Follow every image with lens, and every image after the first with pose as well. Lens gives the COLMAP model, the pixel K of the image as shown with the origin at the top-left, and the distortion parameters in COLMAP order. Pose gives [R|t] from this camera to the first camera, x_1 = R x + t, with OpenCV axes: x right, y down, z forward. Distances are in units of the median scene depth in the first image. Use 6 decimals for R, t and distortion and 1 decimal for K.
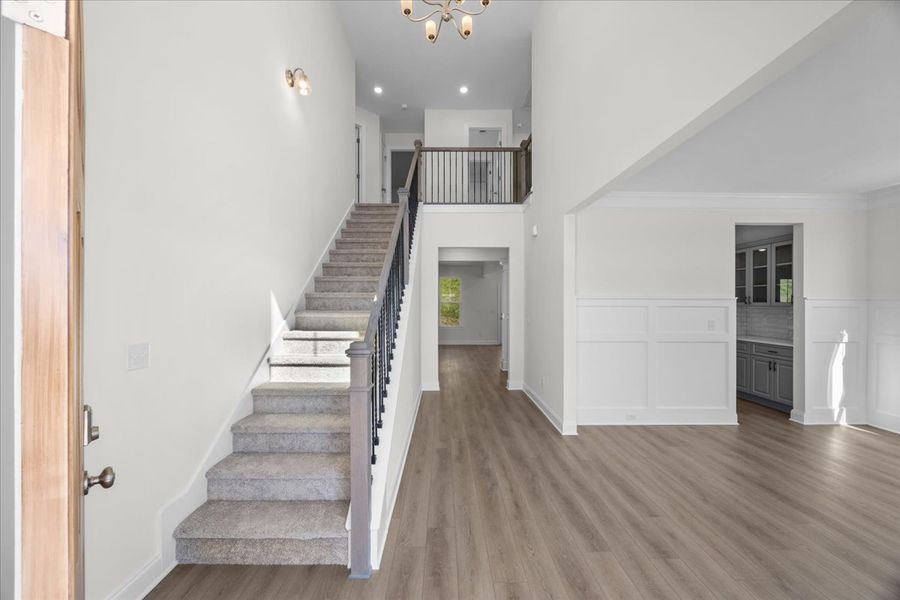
lens RADIAL K [[341.2, 0, 450.0], [0, 341.2, 300.0], [0, 0, 1]] dist [-0.002254, -0.000170]
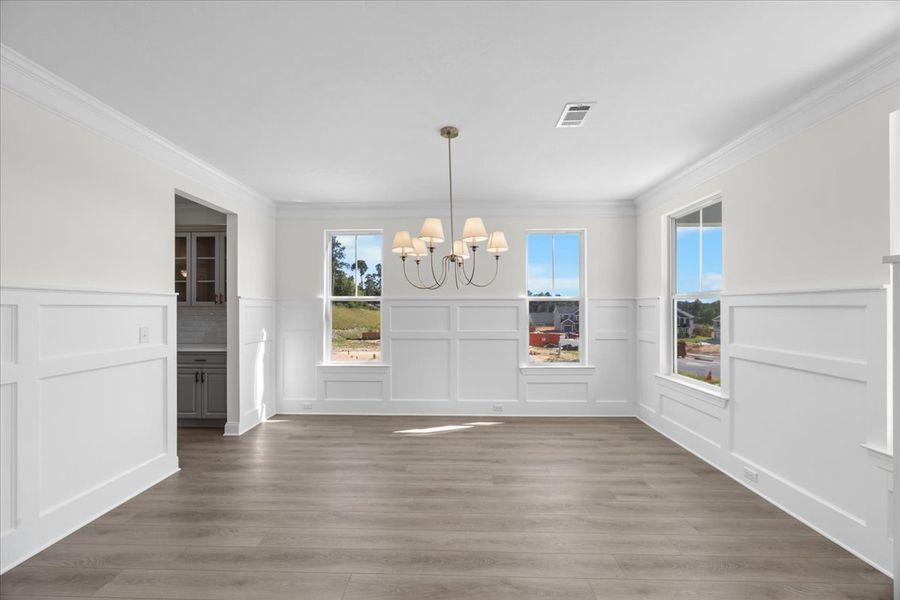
lens RADIAL K [[407.6, 0, 450.0], [0, 407.6, 300.0], [0, 0, 1]] dist [0.000199, -0.000031]
pose [[0.079180, 0.002357, 0.996858, -0.009742], [-0.000403, 0.999997, -0.002332, 0.005064], [-0.996860, -0.000217, 0.079180, 0.329380]]
